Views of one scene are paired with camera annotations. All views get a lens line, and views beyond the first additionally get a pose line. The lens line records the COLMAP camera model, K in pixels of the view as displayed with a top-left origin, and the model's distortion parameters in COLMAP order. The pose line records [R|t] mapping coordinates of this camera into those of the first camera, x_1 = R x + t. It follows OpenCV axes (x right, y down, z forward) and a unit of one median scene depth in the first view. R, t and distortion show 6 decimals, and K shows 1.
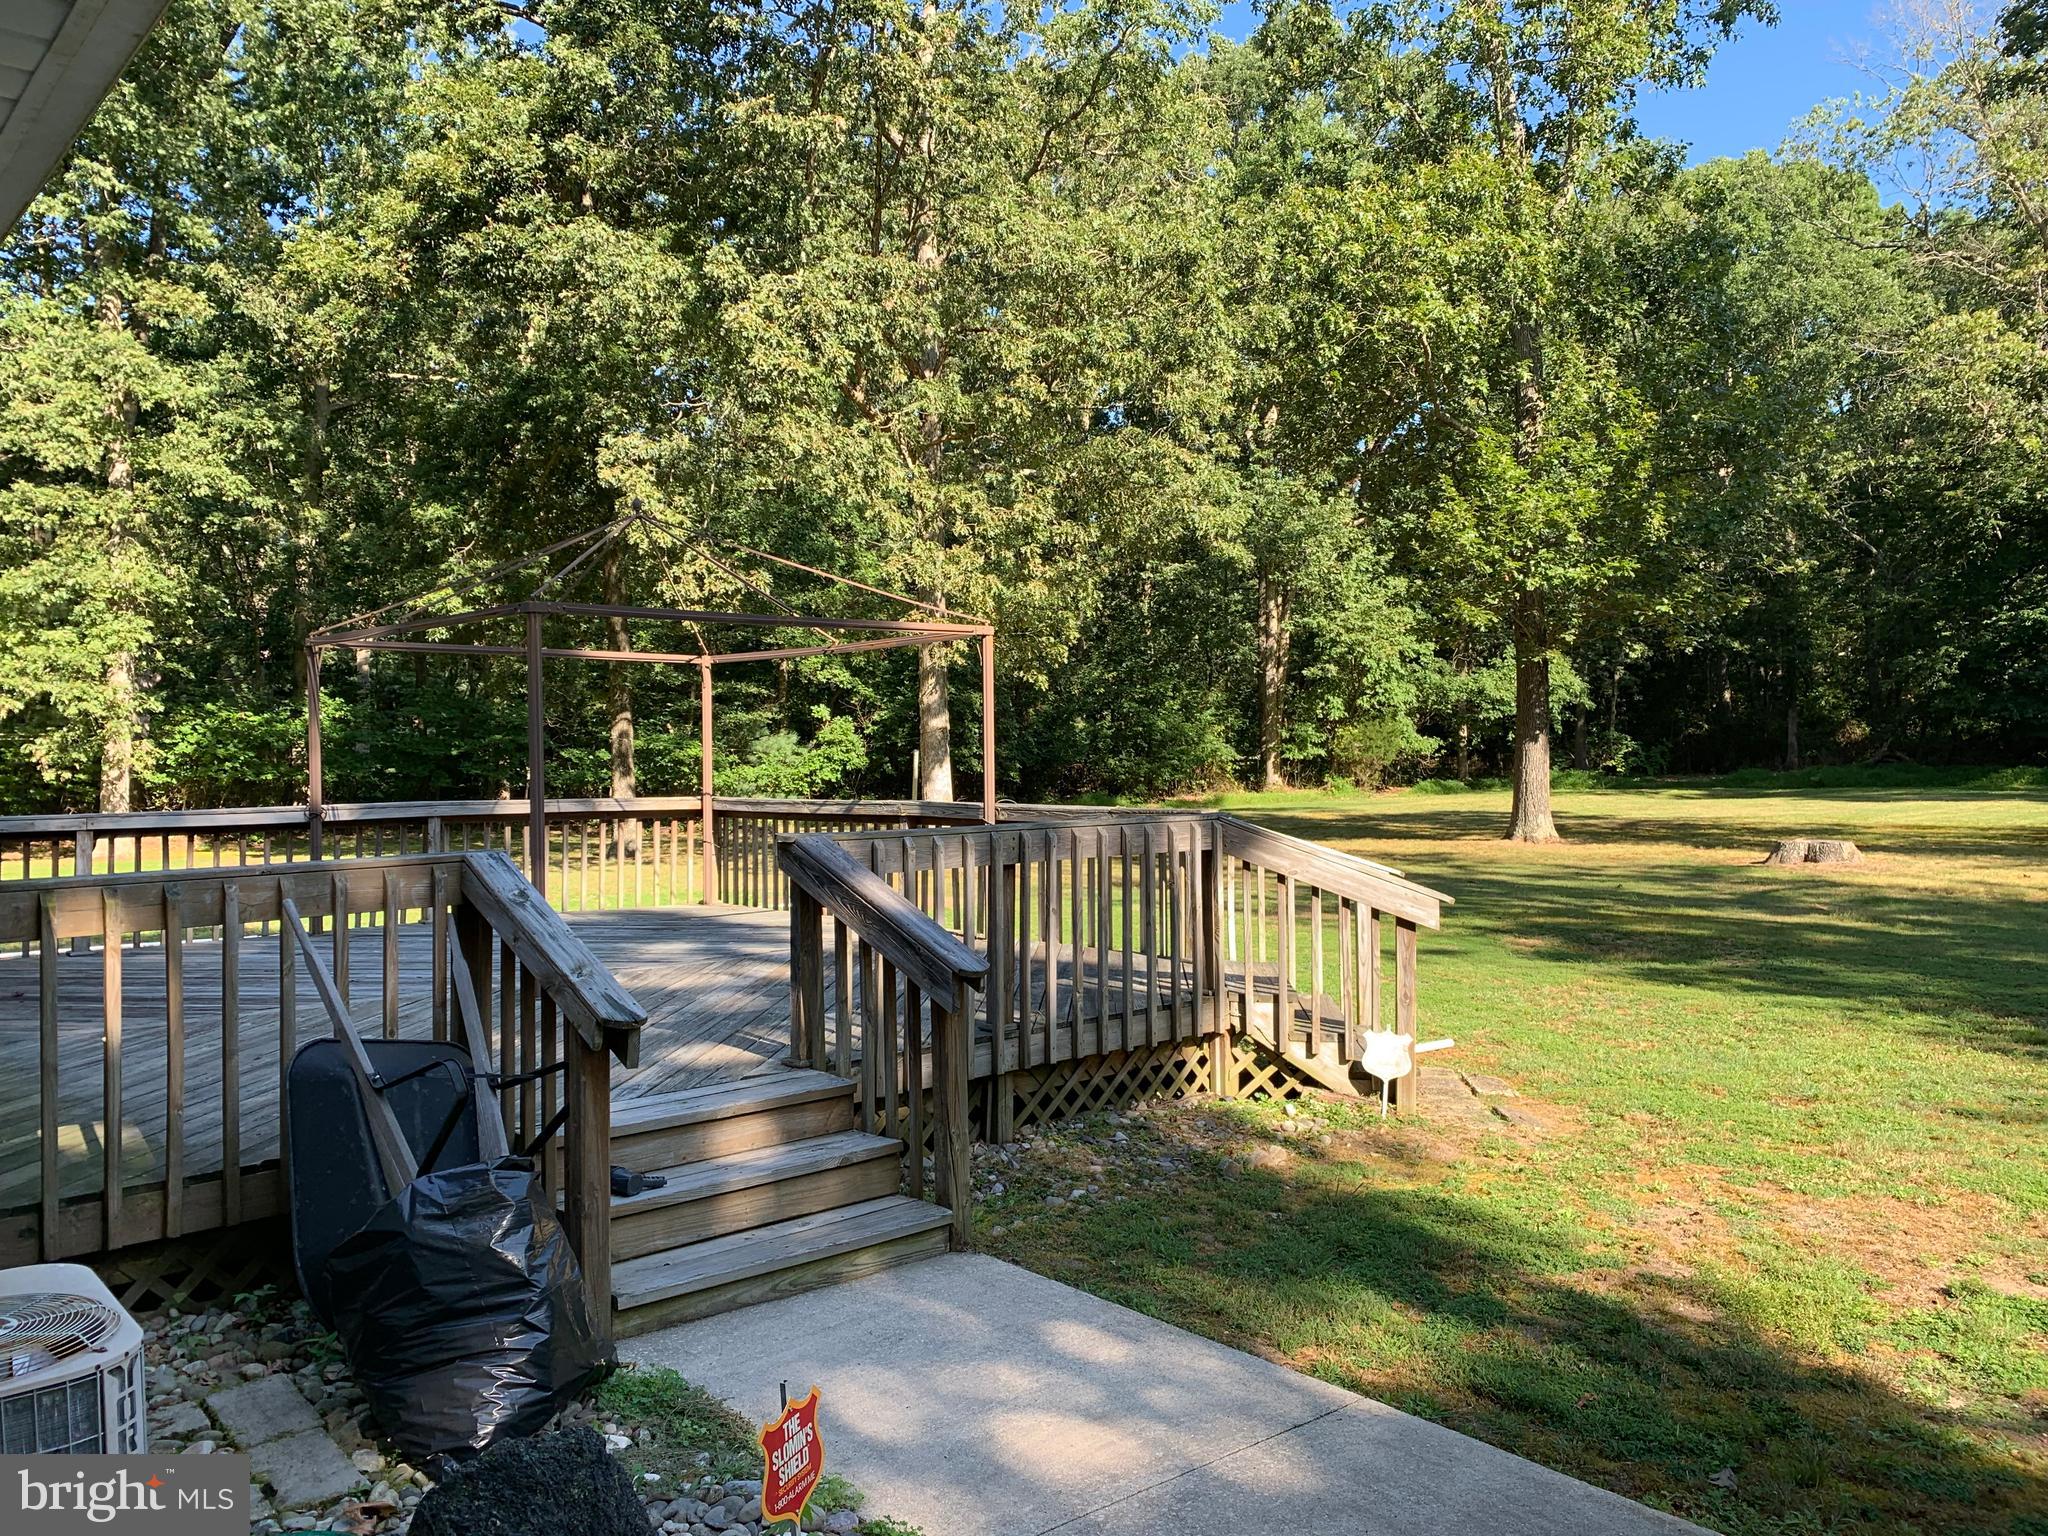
lens RADIAL K [[1552.4, 0, 1044.5], [0, 1552.4, 775.3], [0, 0, 1]] dist [0.029708, -0.035651]
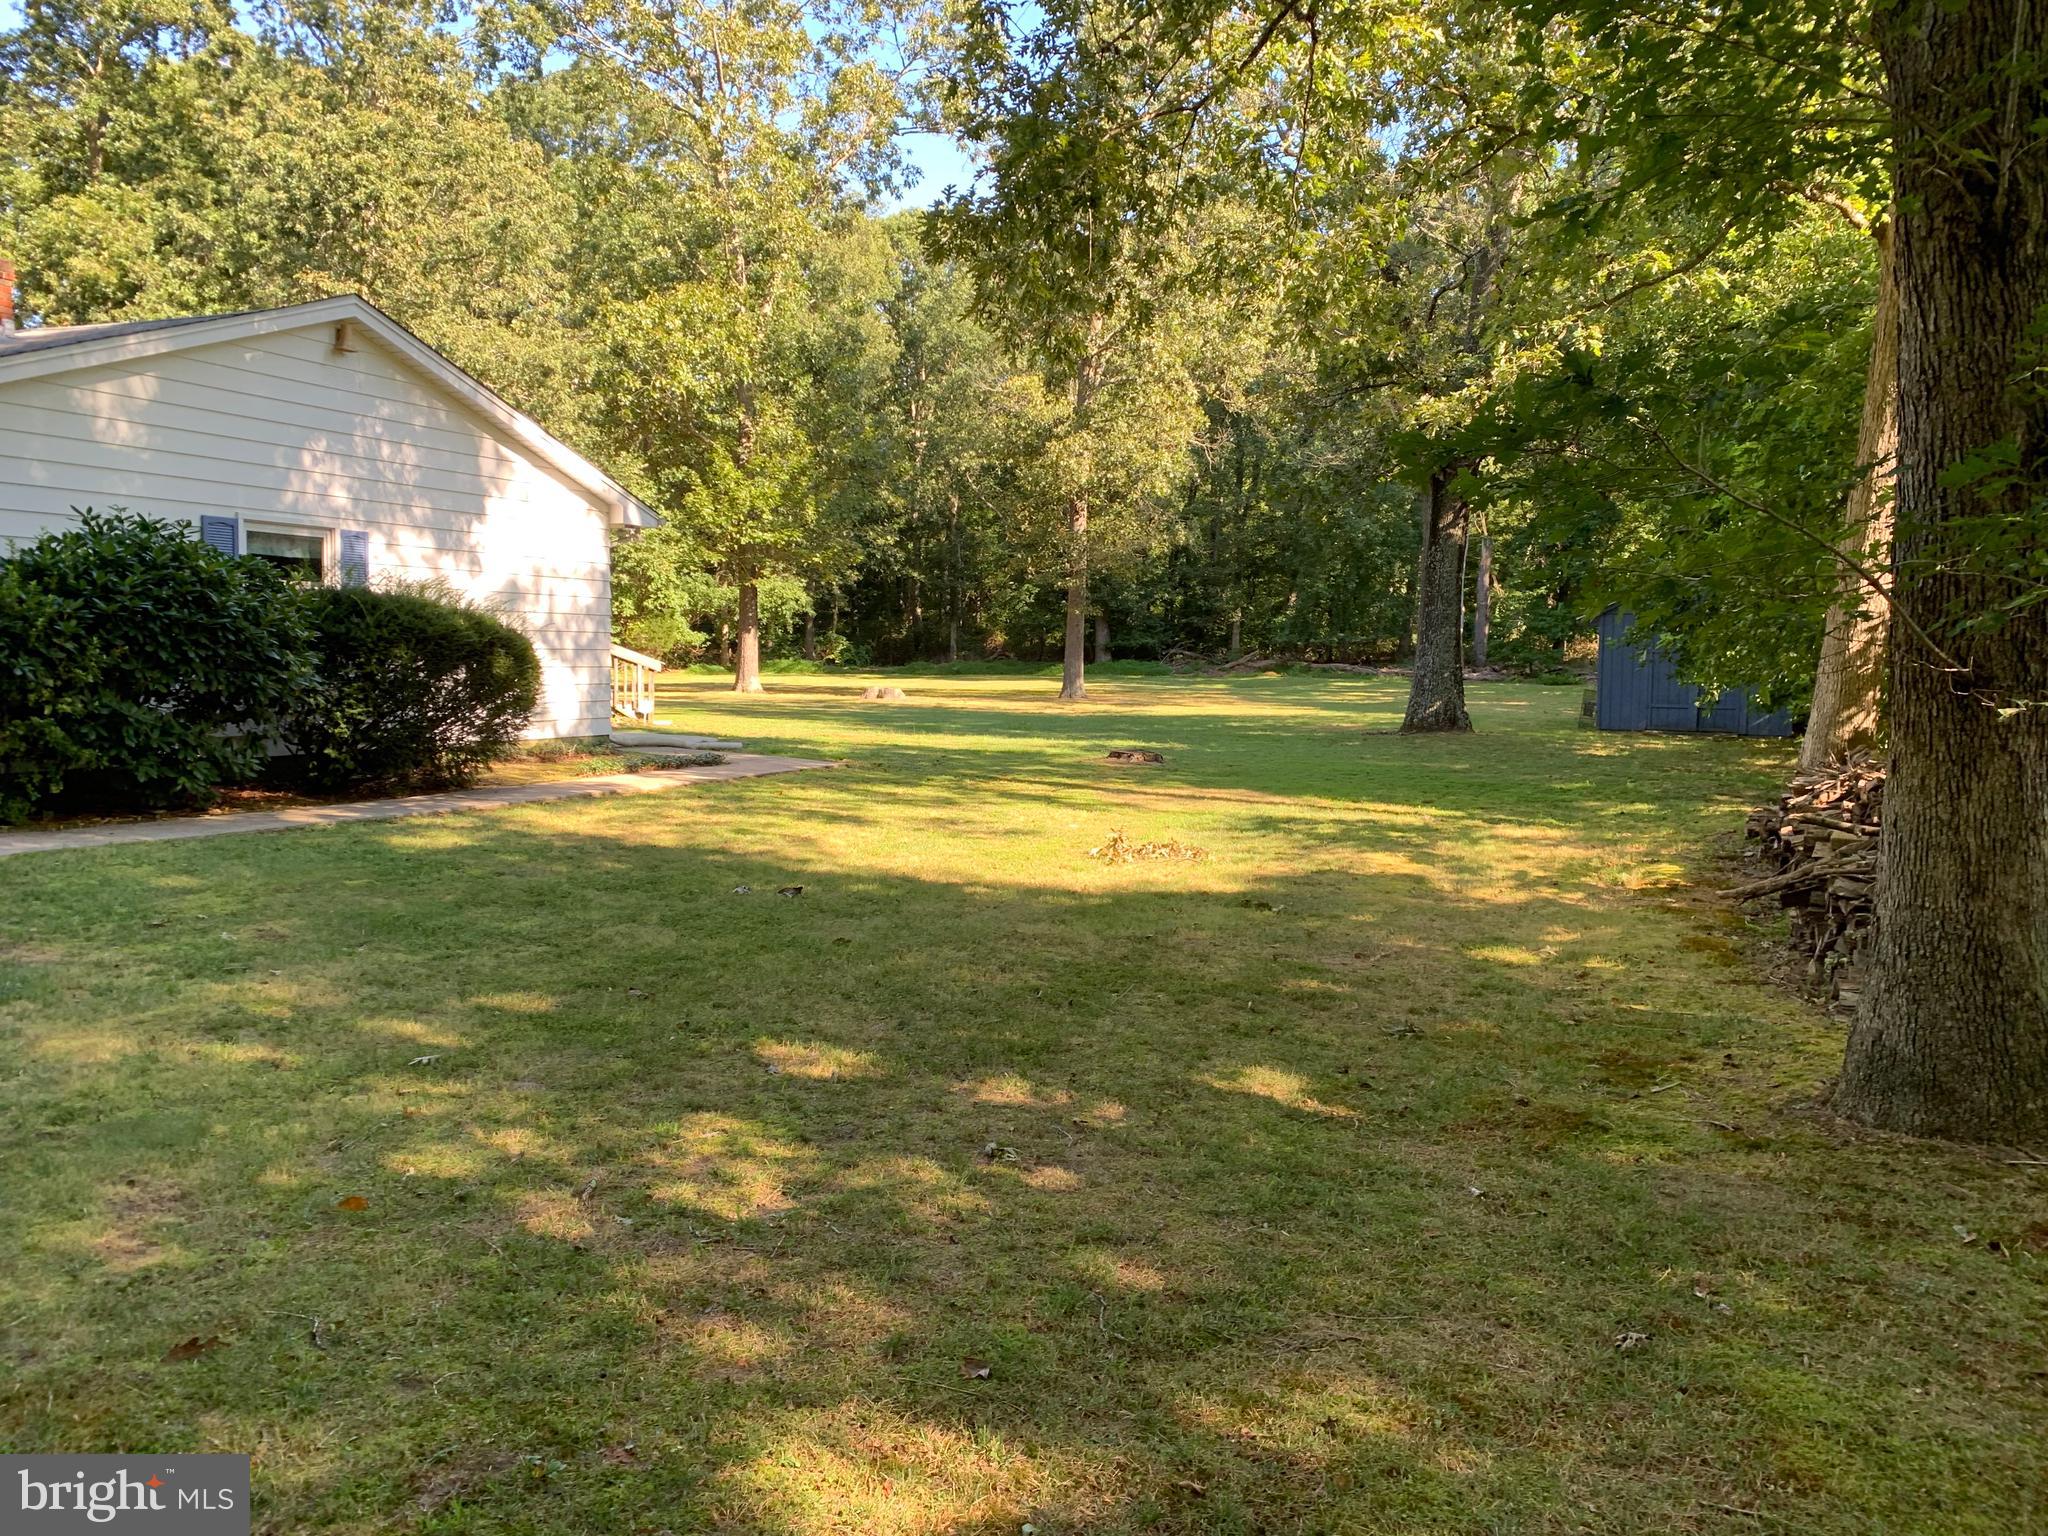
lens RADIAL K [[1552.4, 0, 1042.8], [0, 1552.4, 782.6], [0, 0, 1]] dist [0.029708, -0.035651]
pose [[0.901937, -0.008075, 0.431792, -0.120956], [-0.021234, 0.997787, 0.063013, 0.026073], [-0.431345, -0.066002, 0.899770, -0.641577]]
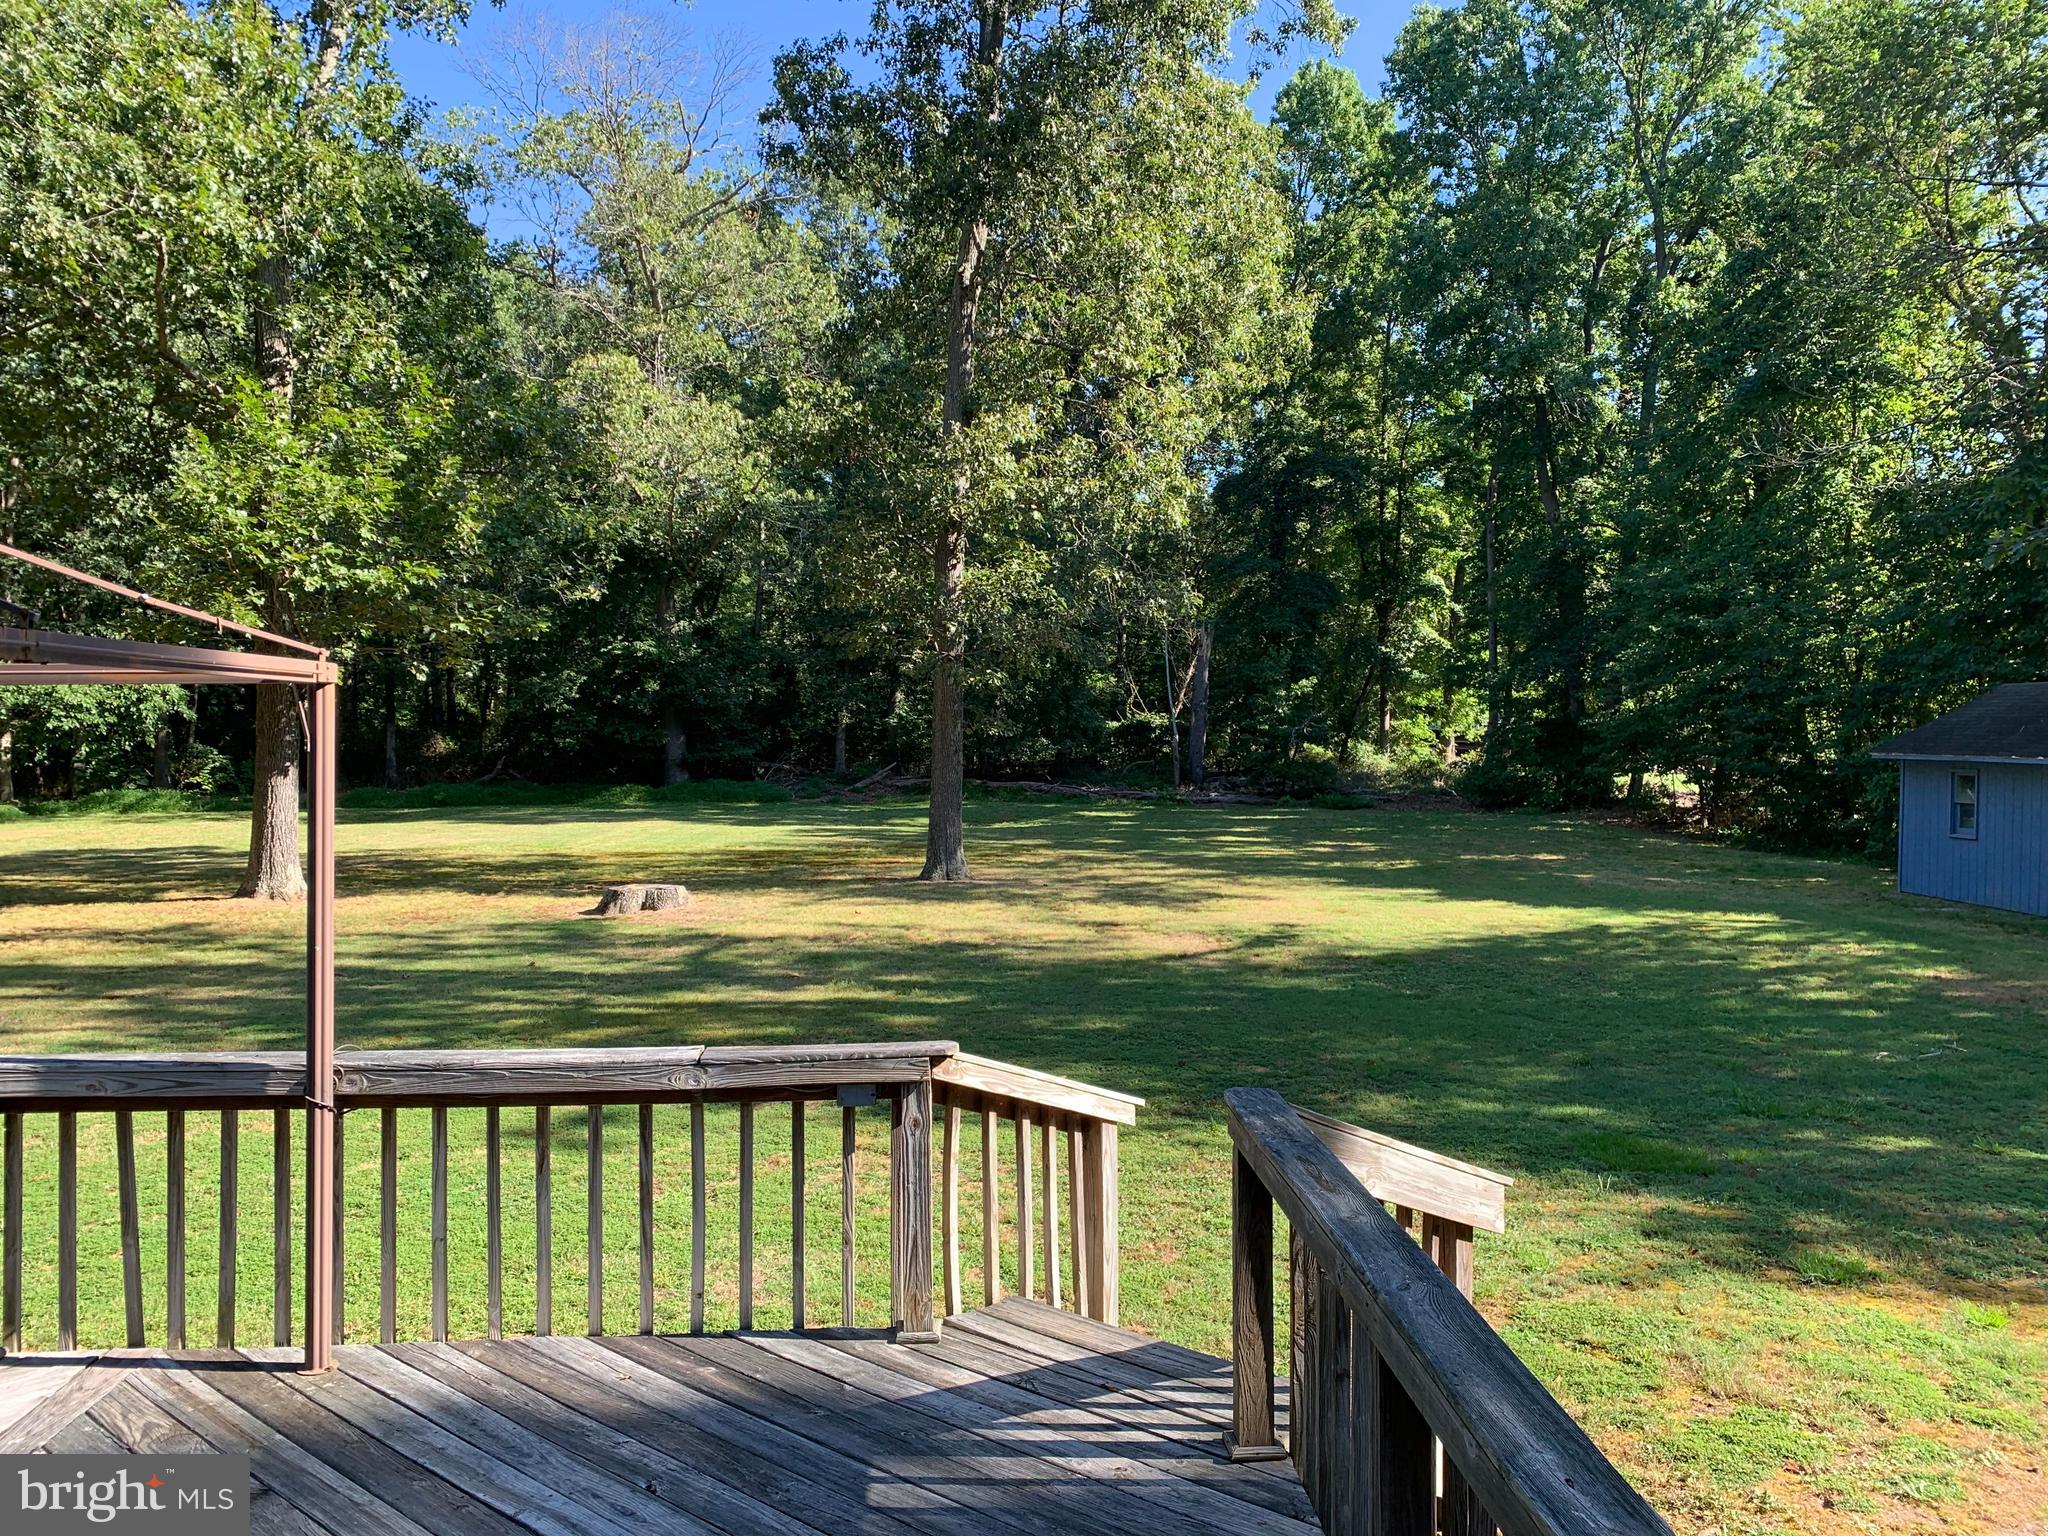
lens RADIAL K [[1552.4, 0, 1043.0], [0, 1552.4, 776.7], [0, 0, 1]] dist [0.029708, -0.035651]
pose [[0.603062, -0.003941, 0.797685, -0.094515], [0.002870, 0.999992, 0.002771, -0.021561], [-0.797689, 0.000618, 0.603069, 0.189038]]
